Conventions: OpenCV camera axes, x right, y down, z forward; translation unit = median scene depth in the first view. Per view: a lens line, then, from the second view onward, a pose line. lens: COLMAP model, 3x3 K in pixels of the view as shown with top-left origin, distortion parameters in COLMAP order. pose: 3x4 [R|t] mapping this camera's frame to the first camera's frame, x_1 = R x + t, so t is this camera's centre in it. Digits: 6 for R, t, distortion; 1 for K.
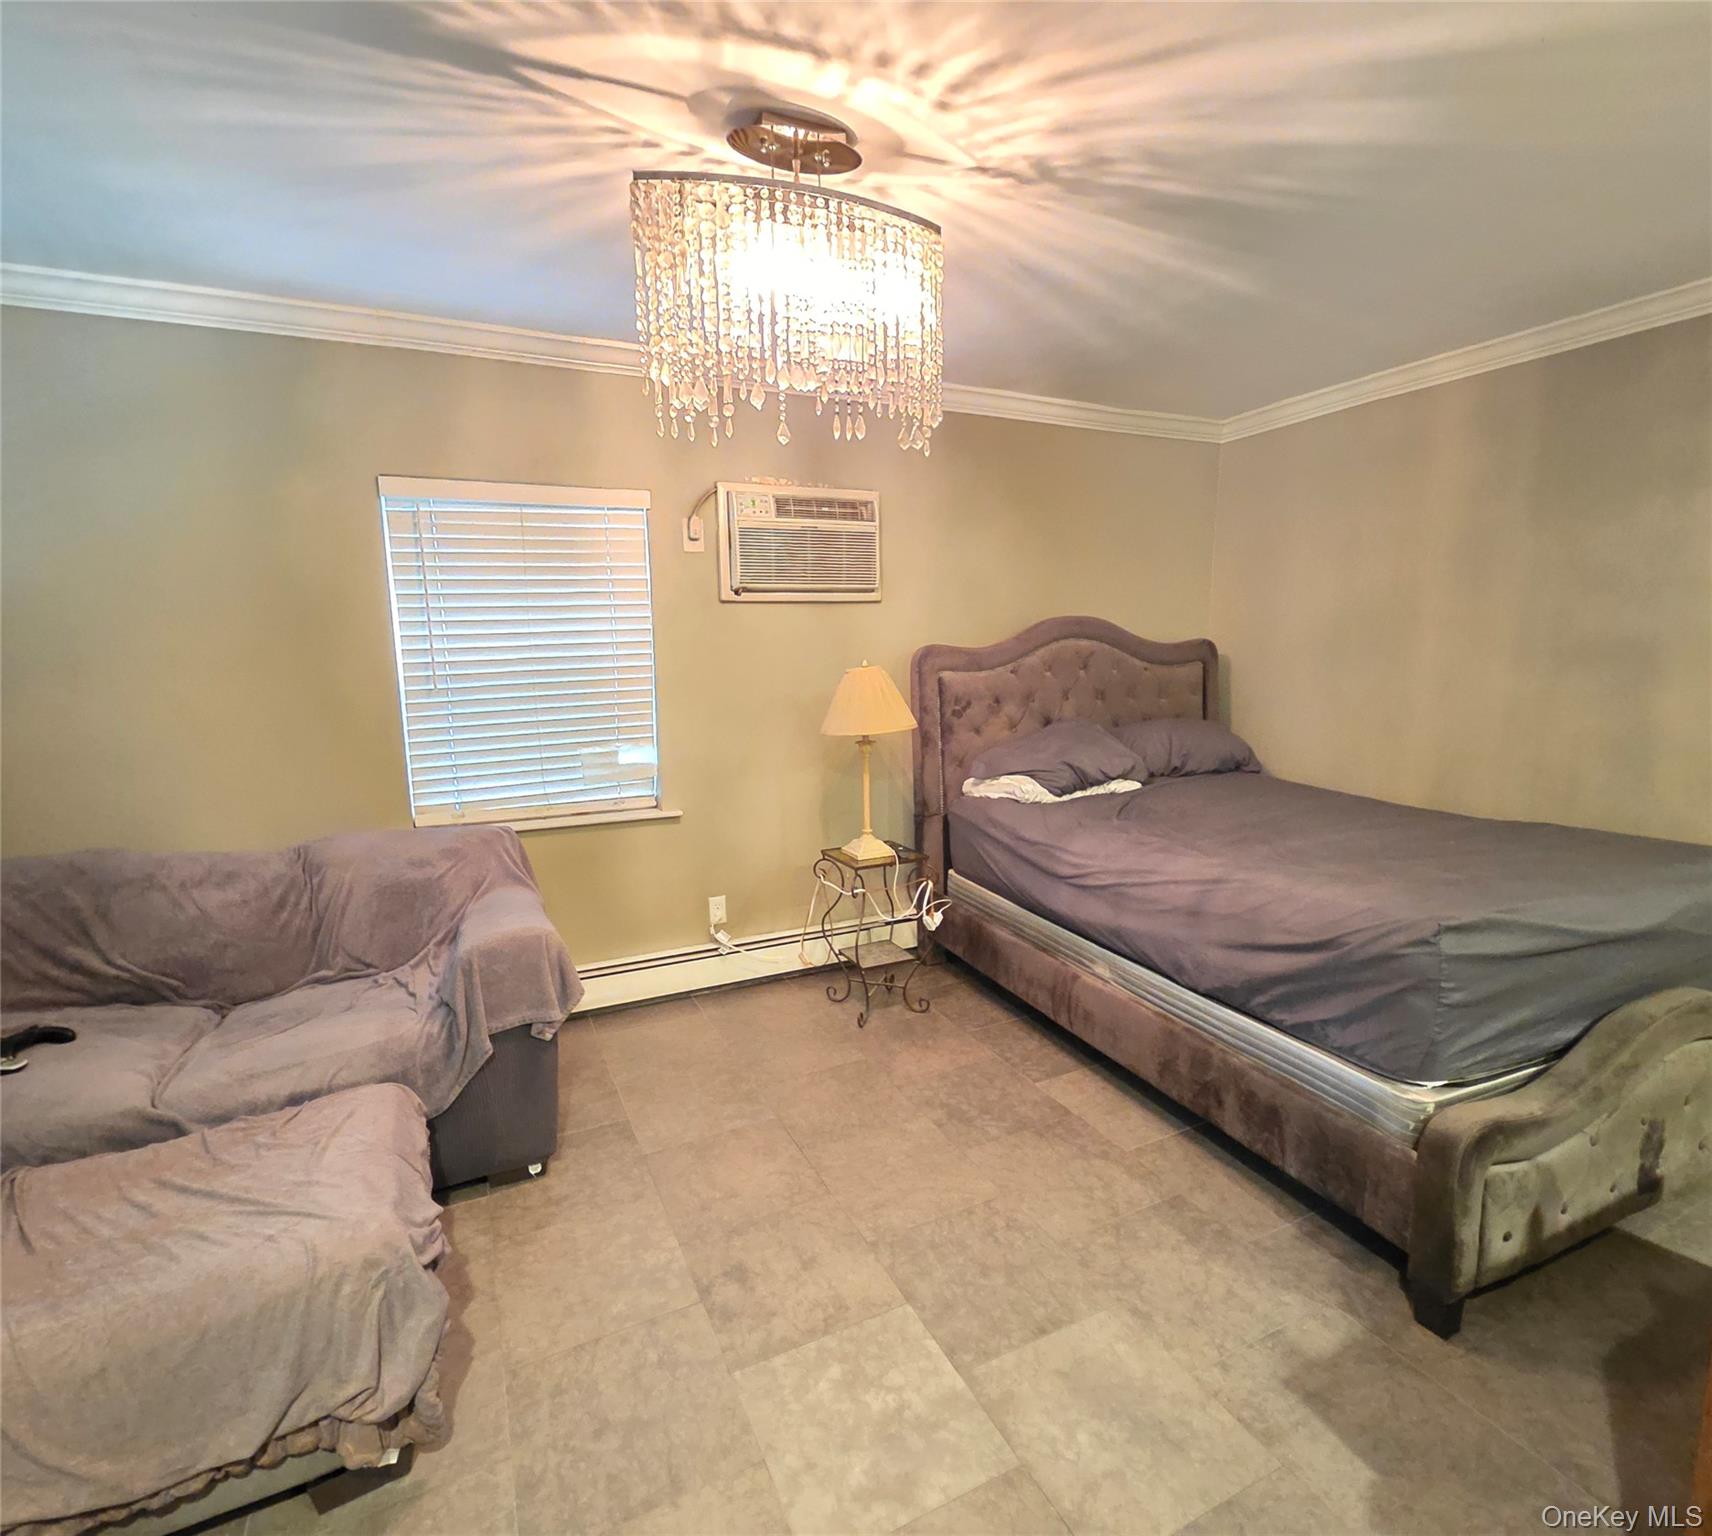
lens RADIAL K [[840.9, 0, 840.0], [0, 840.9, 771.1], [0, 0, 1]] dist [0.005259, -0.002774]
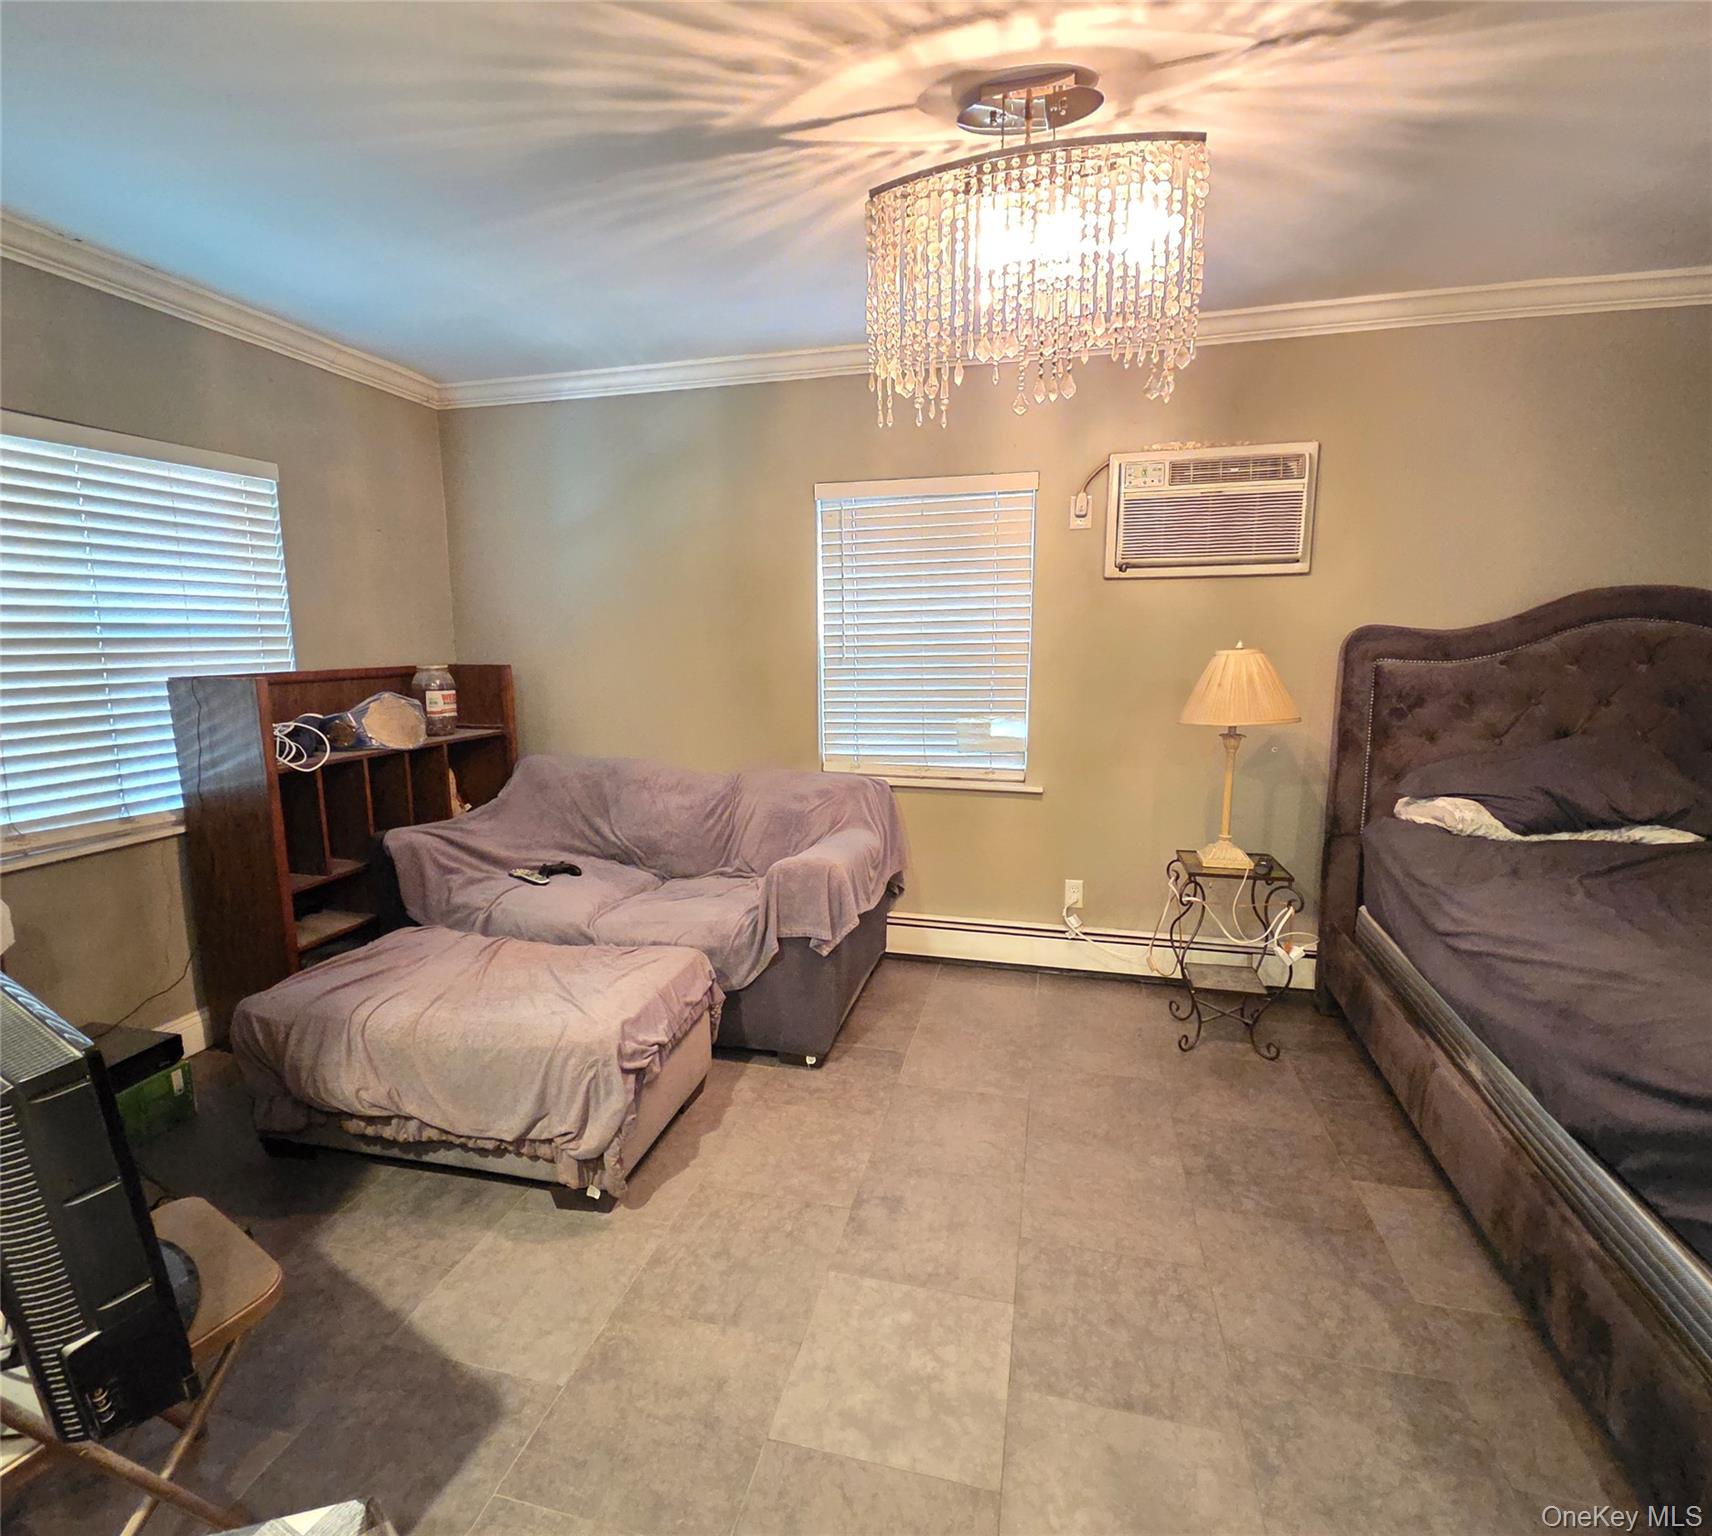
lens RADIAL K [[840.9, 0, 852.2], [0, 840.9, 770.5], [0, 0, 1]] dist [0.005259, -0.002774]
pose [[0.774500, 0.113724, -0.622267, 0.382597], [-0.104581, 0.993190, 0.051347, -0.002224], [0.623869, 0.025309, 0.781119, 0.098086]]
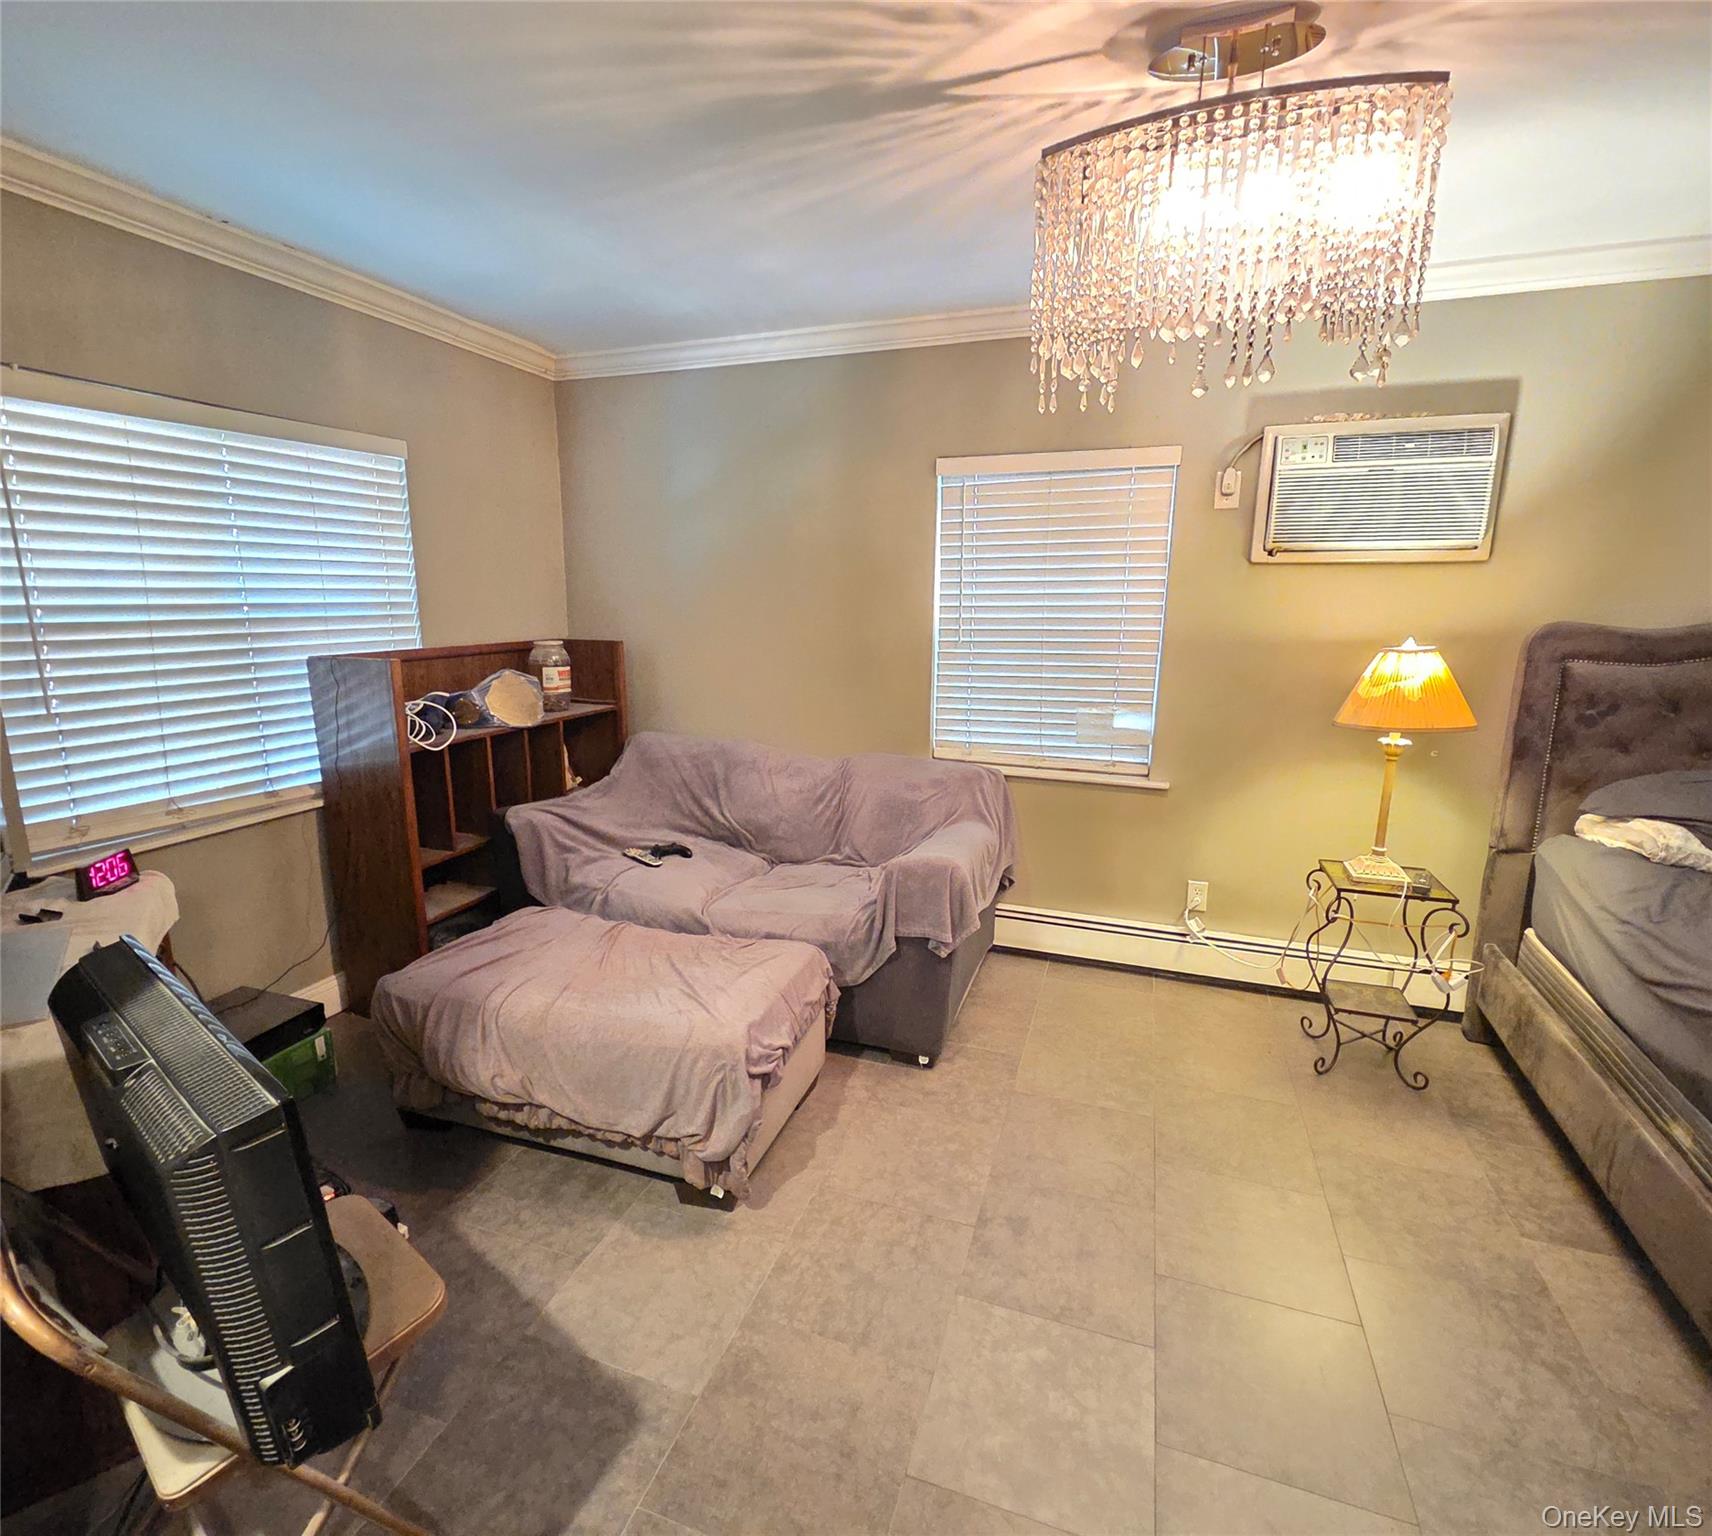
lens RADIAL K [[840.9, 0, 852.7], [0, 840.9, 769.1], [0, 0, 1]] dist [0.005259, -0.002774]
pose [[0.712568, 0.166371, -0.681592, 0.301408], [-0.126413, 0.986024, 0.108523, -0.041682], [0.690121, 0.008832, 0.723640, 0.084061]]
